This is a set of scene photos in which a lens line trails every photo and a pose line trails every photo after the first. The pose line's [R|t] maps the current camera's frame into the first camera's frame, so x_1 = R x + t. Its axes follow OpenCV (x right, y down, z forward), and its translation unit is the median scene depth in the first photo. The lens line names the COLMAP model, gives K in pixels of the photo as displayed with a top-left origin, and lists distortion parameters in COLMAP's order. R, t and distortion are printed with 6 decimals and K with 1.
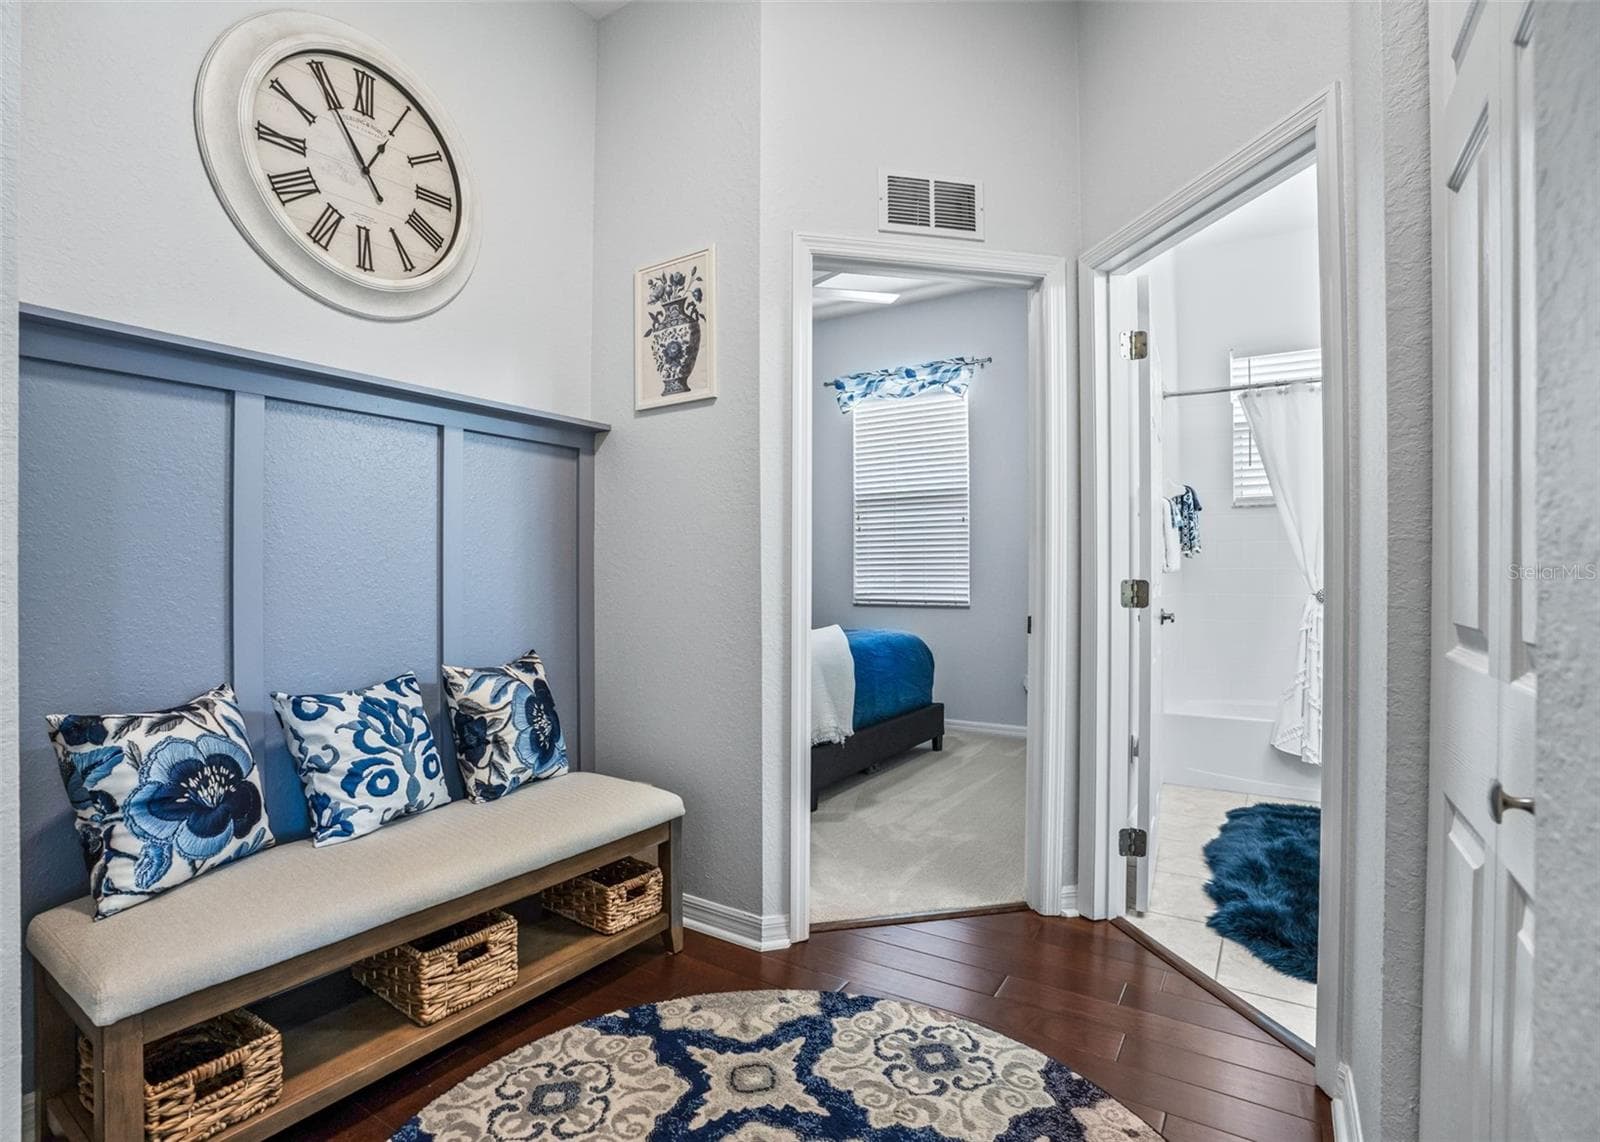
lens RADIAL K [[799.7, 0, 797.6], [0, 799.7, 574.8], [0, 0, 1]] dist [-0.059091, 0.016454]
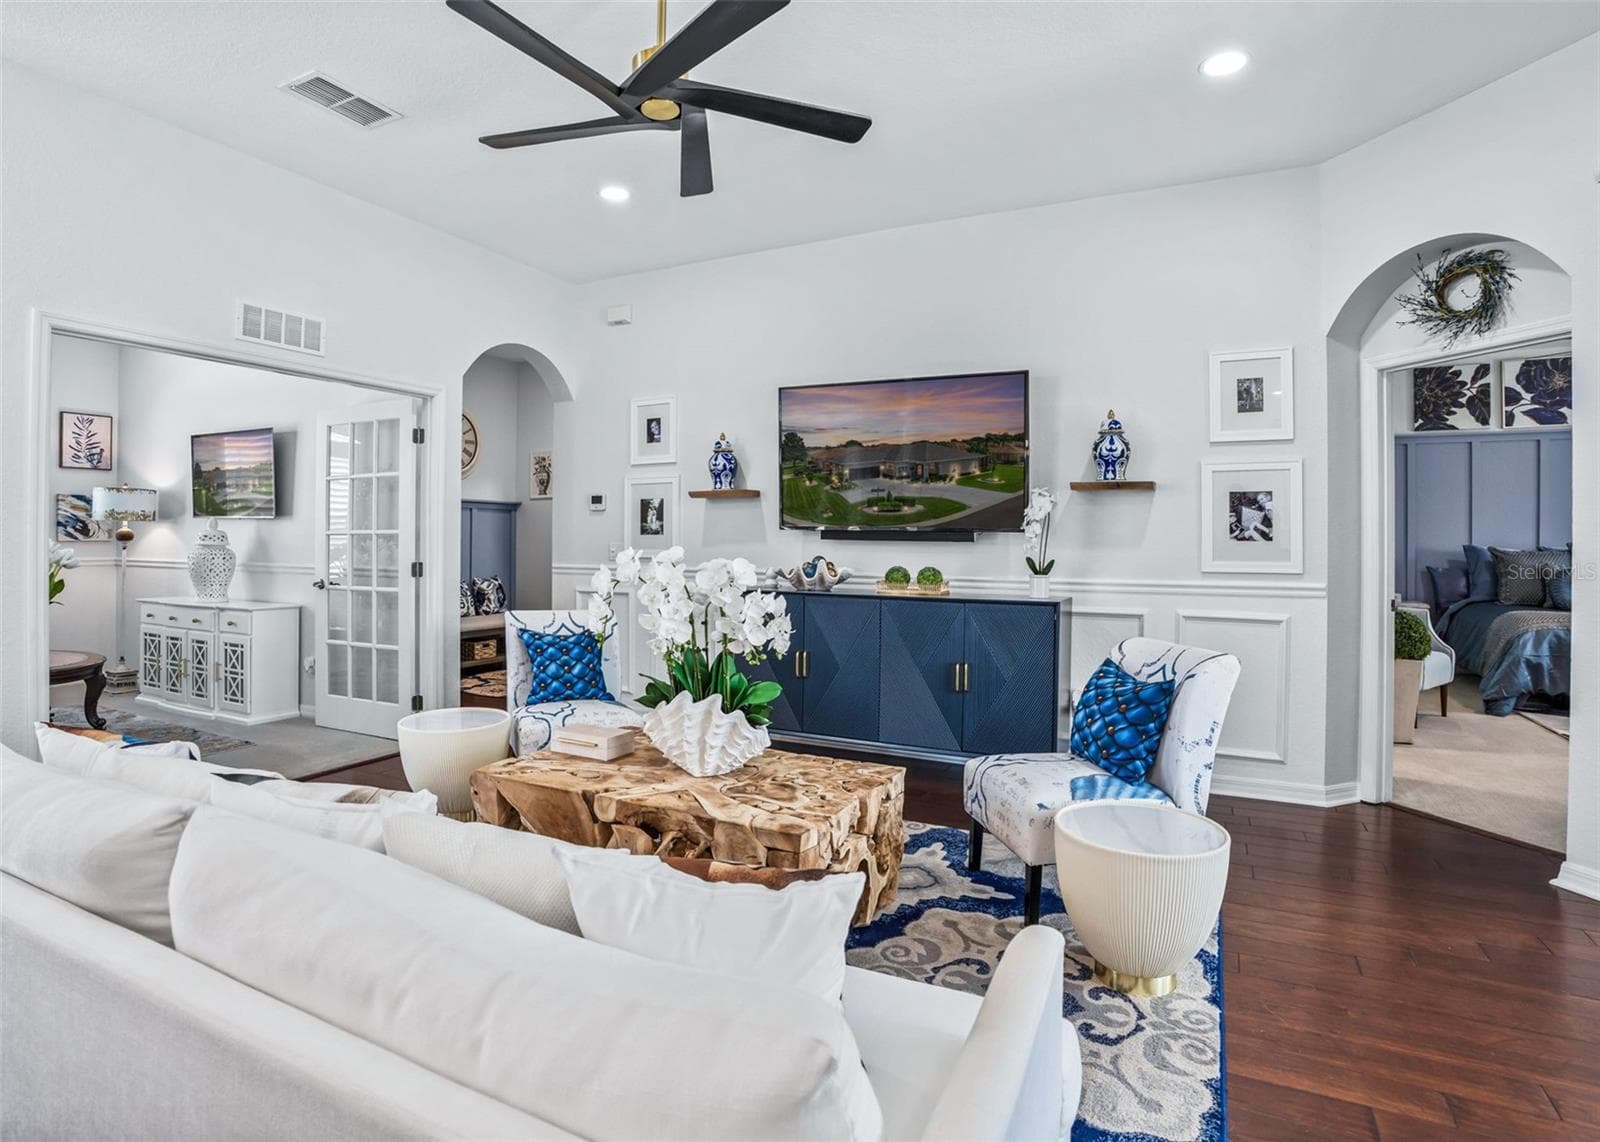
lens RADIAL K [[799.7, 0, 767.7], [0, 799.7, 540.2], [0, 0, 1]] dist [-0.059091, 0.016454]
pose [[0.997967, 0.005827, 0.063468, 0.210171], [-0.005741, 0.999982, -0.001539, -0.017835], [-0.063475, 0.001172, 0.997983, -0.861728]]
